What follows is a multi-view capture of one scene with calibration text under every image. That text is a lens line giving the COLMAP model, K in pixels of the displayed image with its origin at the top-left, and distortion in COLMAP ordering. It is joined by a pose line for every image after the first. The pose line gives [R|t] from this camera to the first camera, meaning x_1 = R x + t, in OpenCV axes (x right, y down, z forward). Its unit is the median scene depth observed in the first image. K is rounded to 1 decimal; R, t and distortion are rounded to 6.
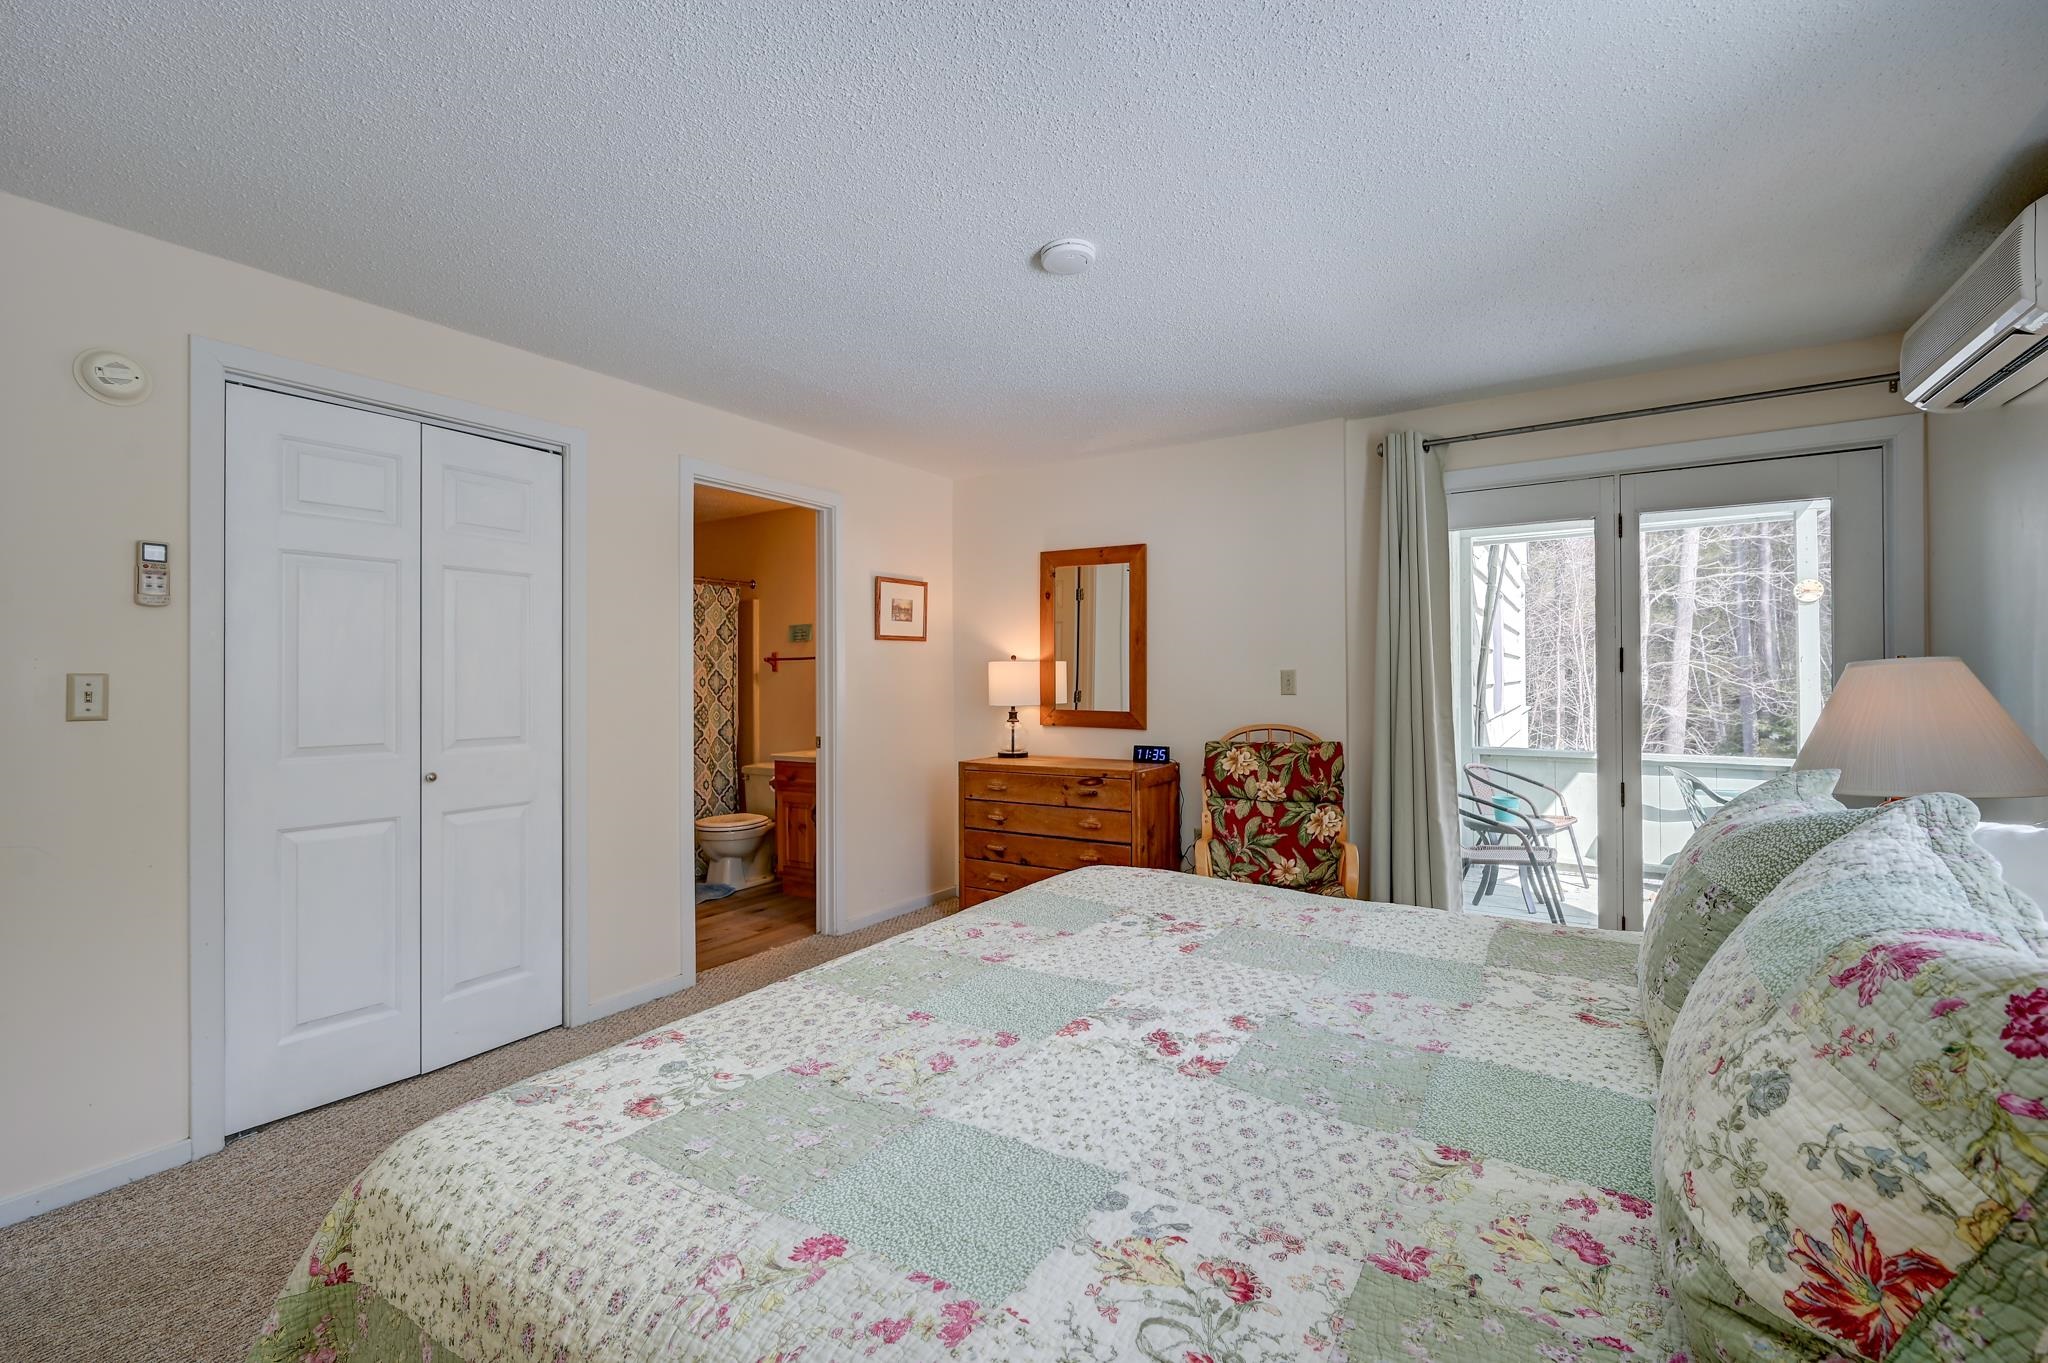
lens RADIAL K [[898.7, 0, 1044.7], [0, 898.7, 672.4], [0, 0, 1]] dist [-0.000899, 0.000544]
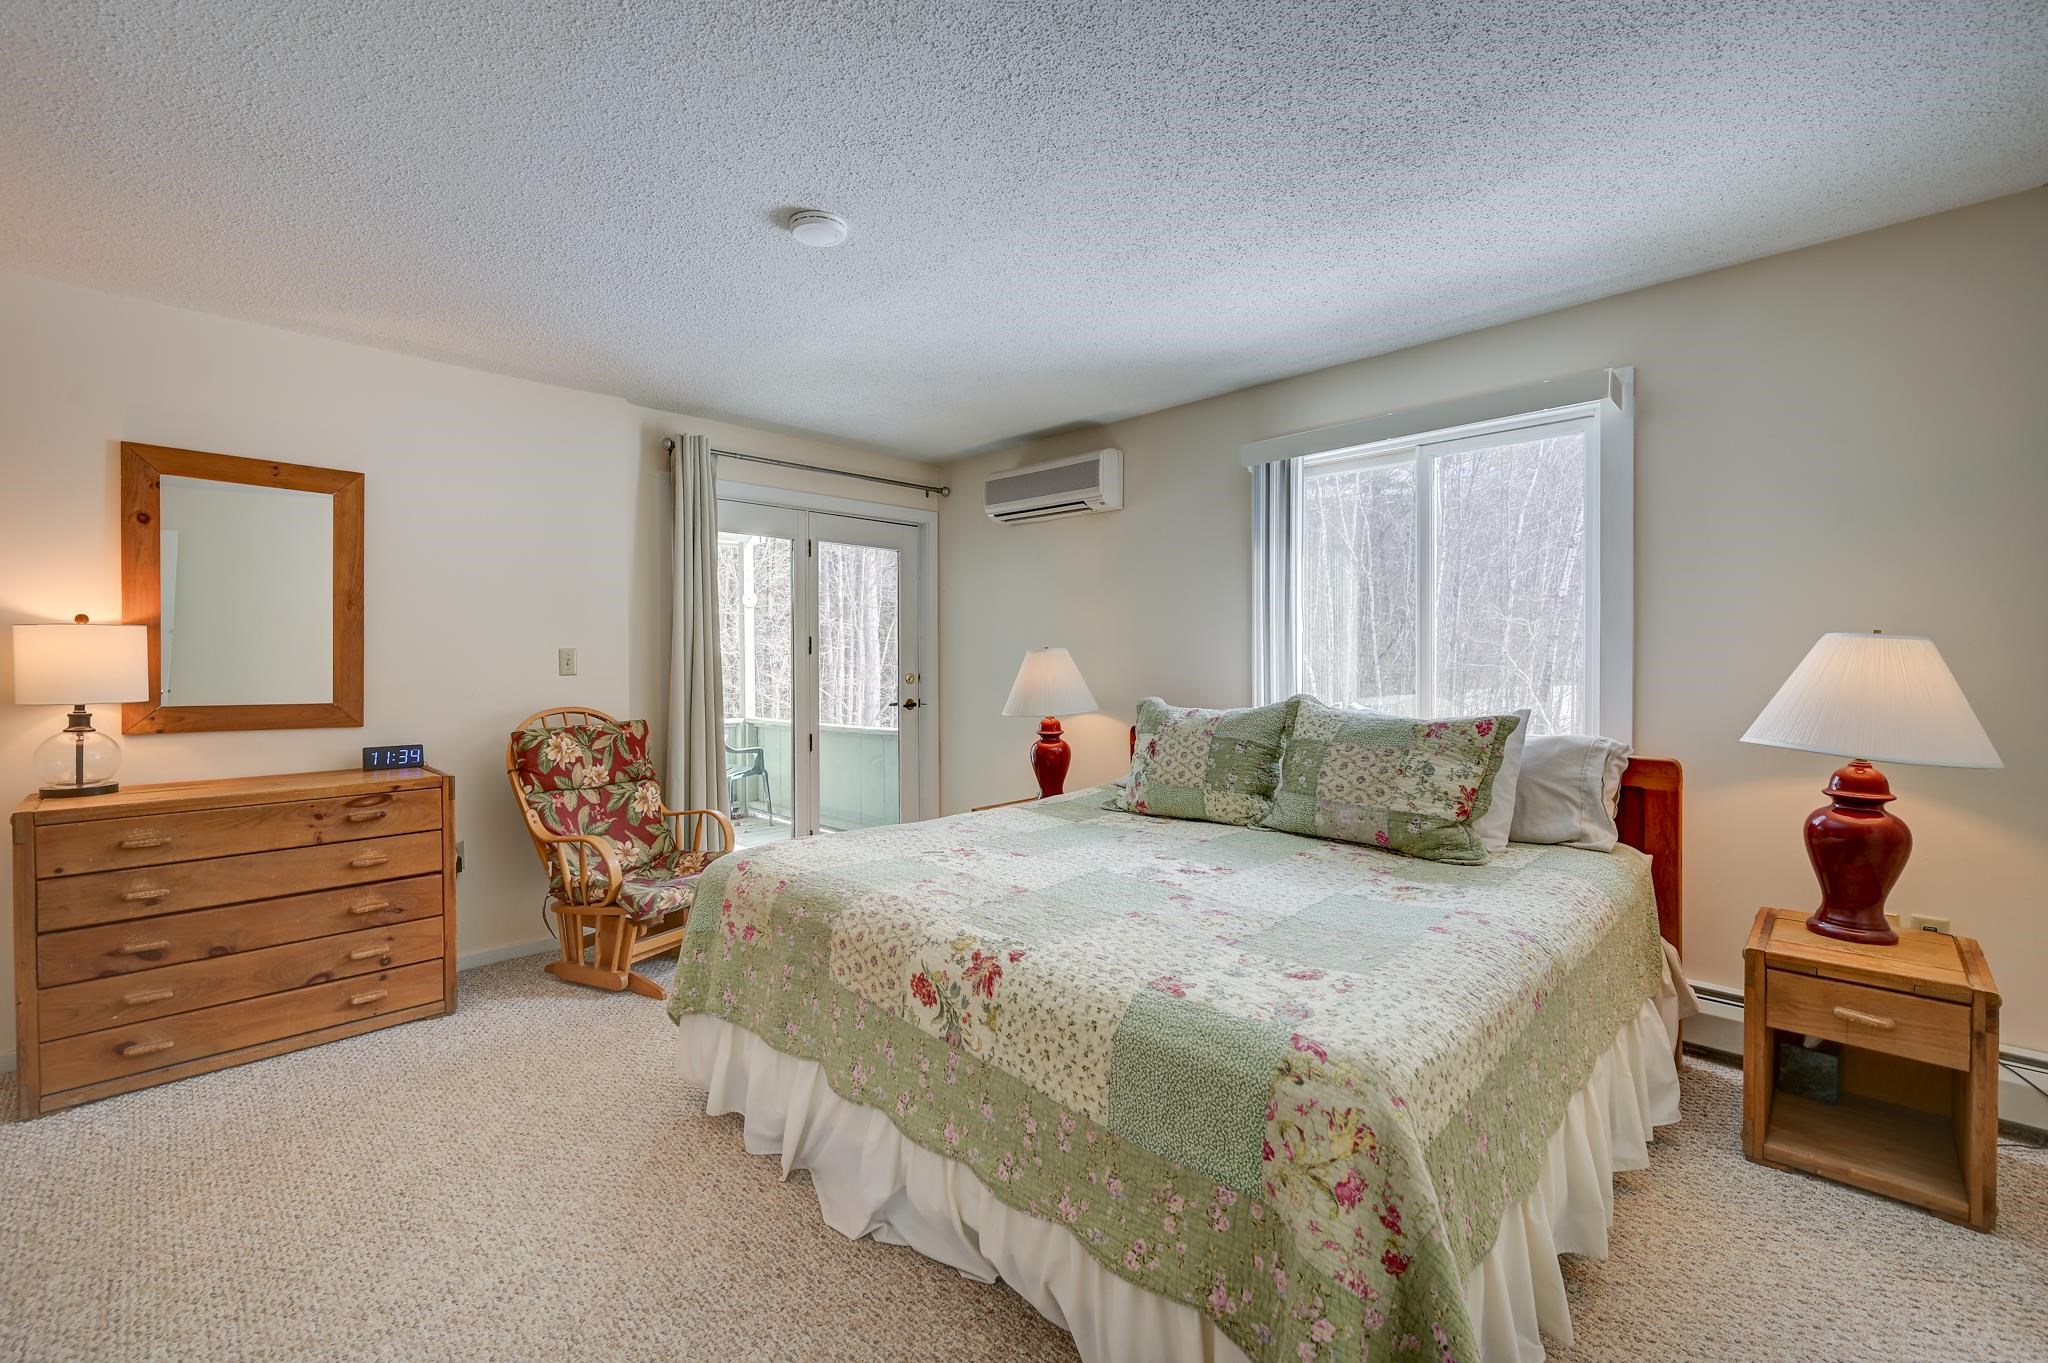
lens RADIAL K [[898.7, 0, 1024.3], [0, 898.7, 664.9], [0, 0, 1]] dist [-0.000899, 0.000544]
pose [[0.176852, -0.001258, 0.984237, -0.605781], [-0.005334, 0.999983, 0.002236, 0.010189], [-0.984223, -0.005646, 0.176842, 0.393765]]
